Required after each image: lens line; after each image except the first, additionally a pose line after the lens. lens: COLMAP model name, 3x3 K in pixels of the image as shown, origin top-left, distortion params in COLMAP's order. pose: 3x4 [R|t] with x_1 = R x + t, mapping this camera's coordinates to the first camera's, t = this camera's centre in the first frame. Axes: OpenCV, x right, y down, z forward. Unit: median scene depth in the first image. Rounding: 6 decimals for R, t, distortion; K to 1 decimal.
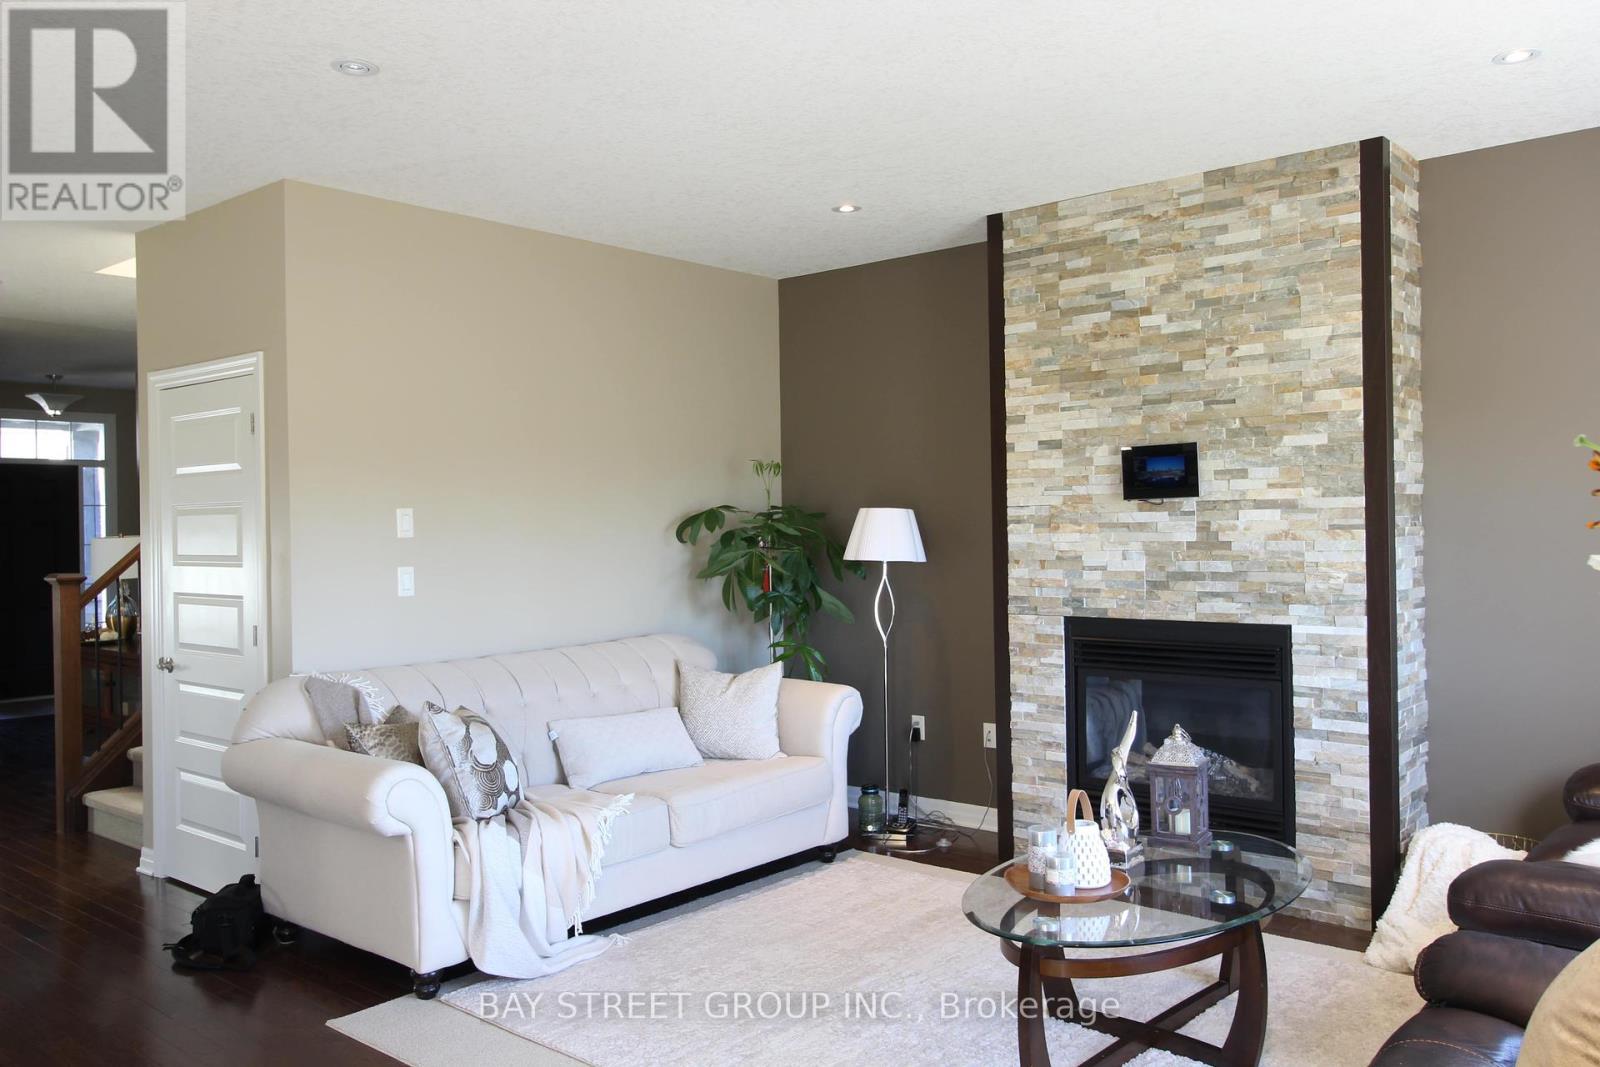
lens RADIAL K [[1250.4, 0, 802.0], [0, 1250.4, 531.7], [0, 0, 1]] dist [0.014720, -0.008238]
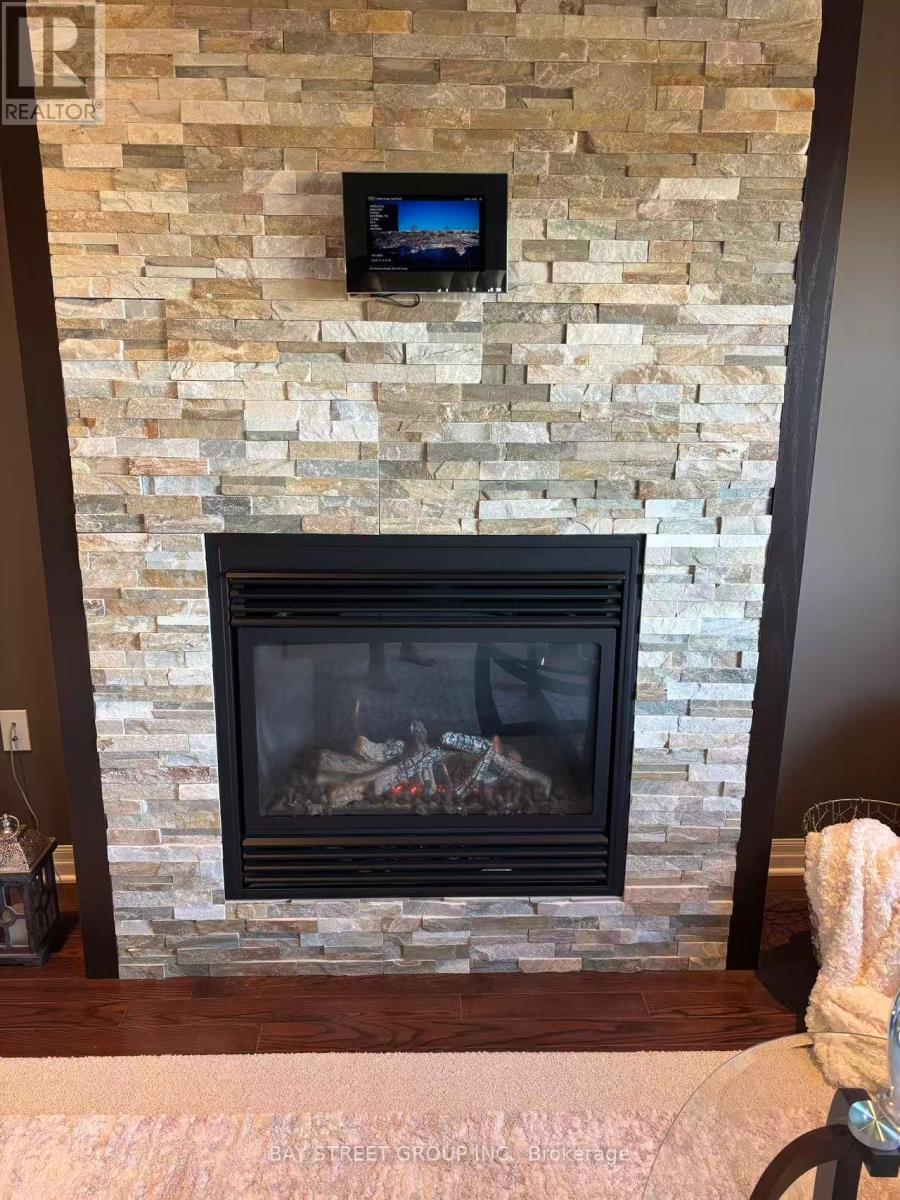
lens RADIAL K [[922.5, 0, 446.3], [0, 922.5, 606.7], [0, 0, 1]] dist [0.032288, -0.023651]
pose [[0.736625, -0.151289, 0.659162, 0.033164], [-0.017927, 0.969947, 0.242654, 0.004535], [-0.676063, -0.190562, 0.711776, 0.702949]]
